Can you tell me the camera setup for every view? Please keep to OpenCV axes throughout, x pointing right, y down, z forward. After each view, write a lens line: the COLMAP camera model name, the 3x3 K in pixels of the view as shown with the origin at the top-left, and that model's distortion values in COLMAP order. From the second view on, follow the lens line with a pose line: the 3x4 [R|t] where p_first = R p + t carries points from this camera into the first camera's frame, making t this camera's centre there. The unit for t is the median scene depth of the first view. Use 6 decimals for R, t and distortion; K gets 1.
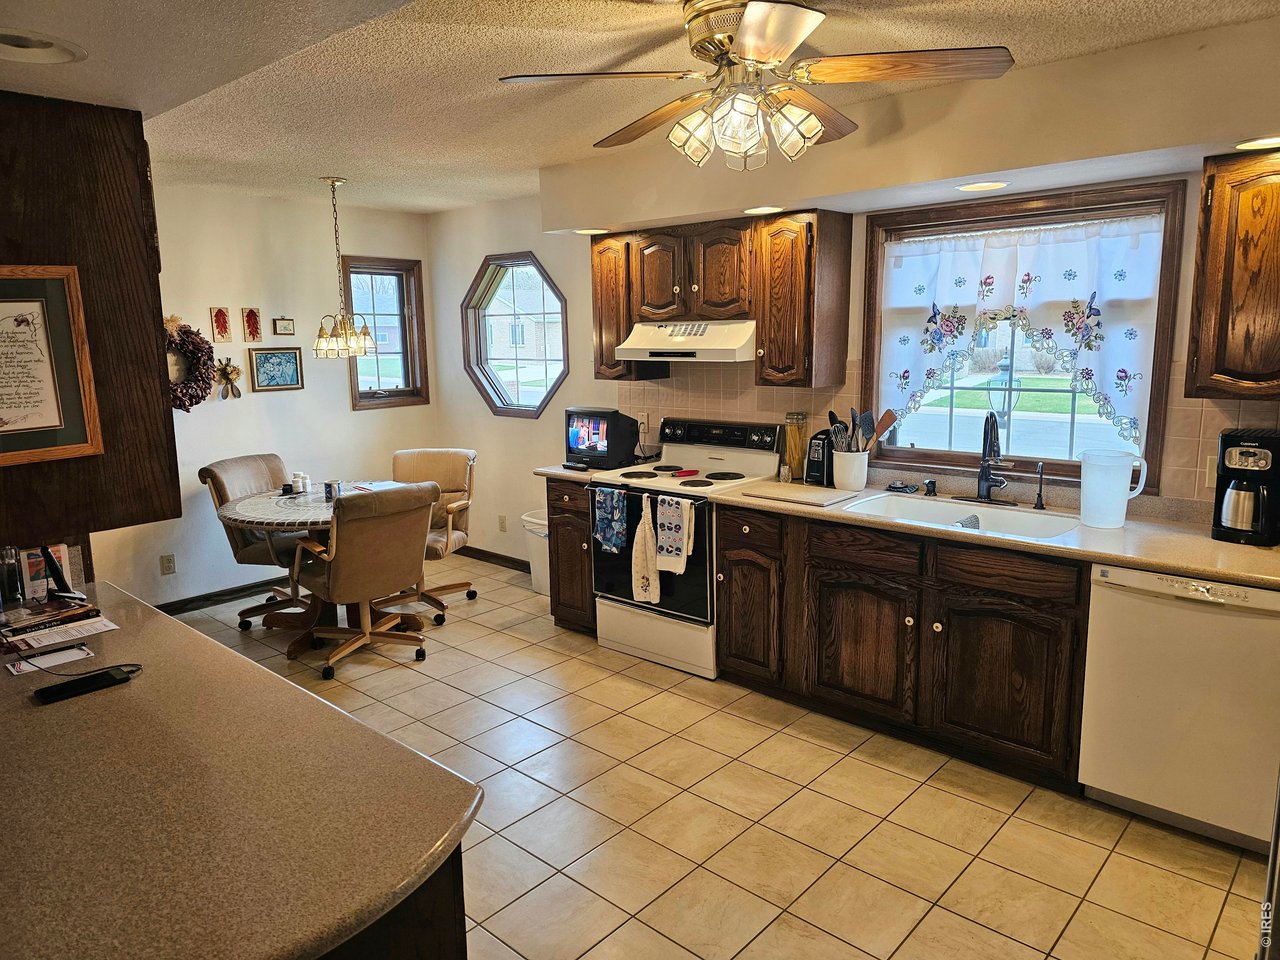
lens RADIAL K [[850.9, 0, 645.3], [0, 850.9, 471.5], [0, 0, 1]] dist [0.090974, -0.099352]
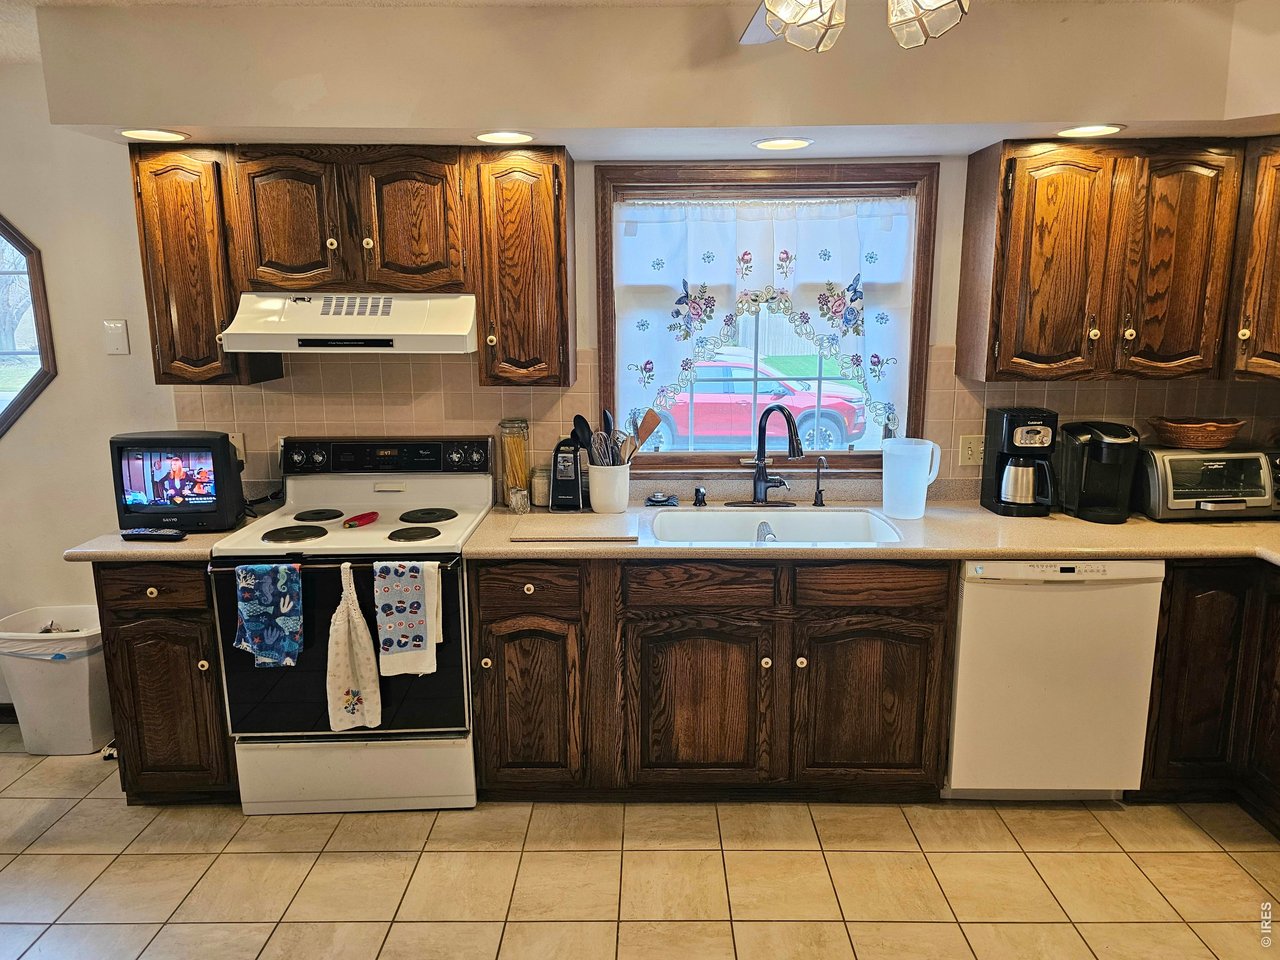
lens RADIAL K [[850.9, 0, 645.3], [0, 850.9, 471.5], [0, 0, 1]] dist [0.090974, -0.099352]
pose [[0.743660, -0.114296, 0.658716, -0.262254], [0.100659, 0.993188, 0.058691, -0.060436], [-0.660937, 0.022659, 0.750099, 0.387307]]
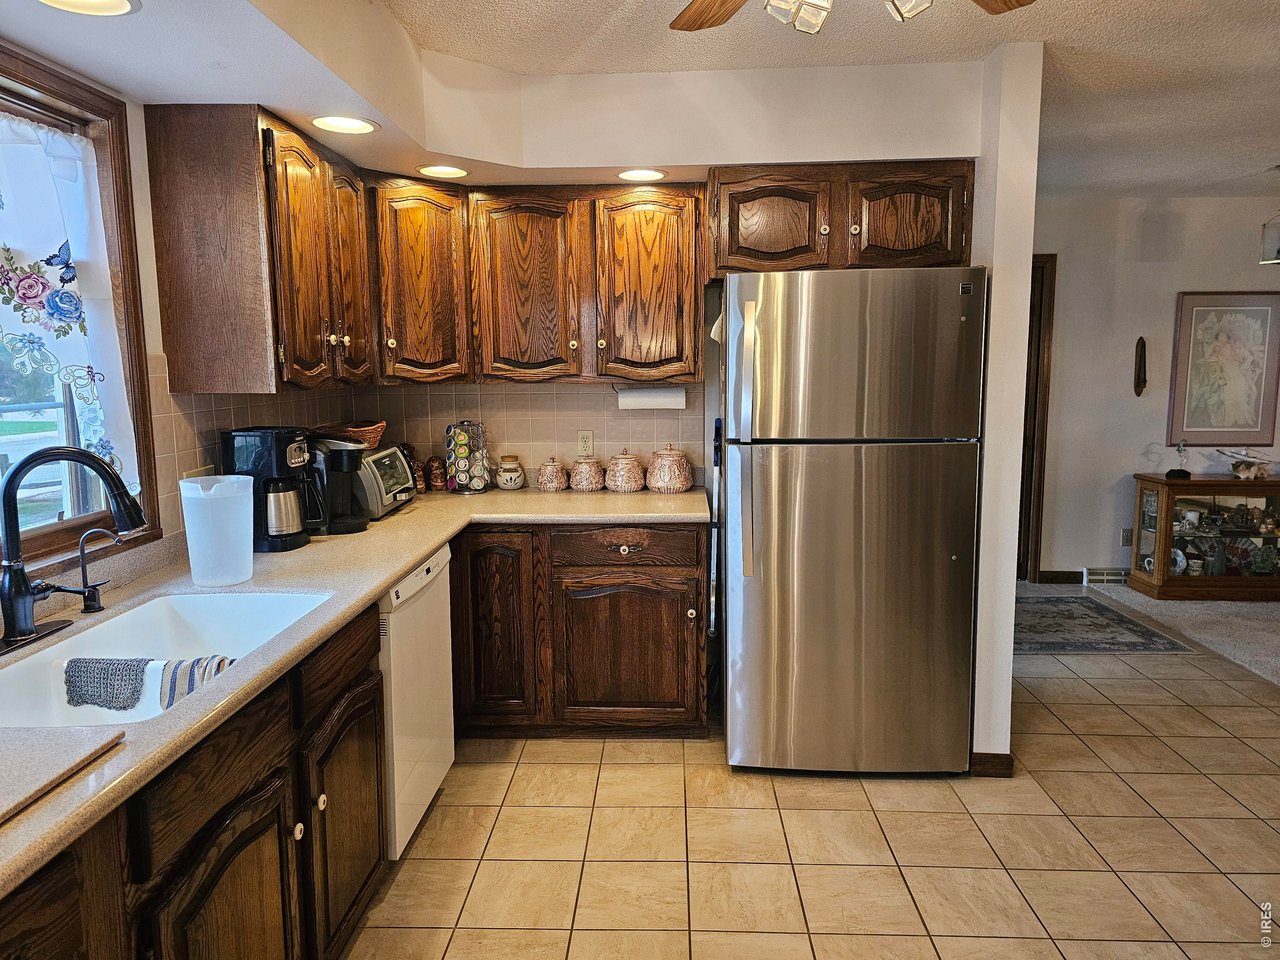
lens RADIAL K [[850.9, 0, 645.3], [0, 850.9, 471.5], [0, 0, 1]] dist [0.090974, -0.099352]
pose [[-0.649848, -0.073699, 0.756483, -0.188606], [0.143626, 0.965449, 0.217438, -0.106911], [-0.746371, 0.249952, -0.616810, 0.957546]]
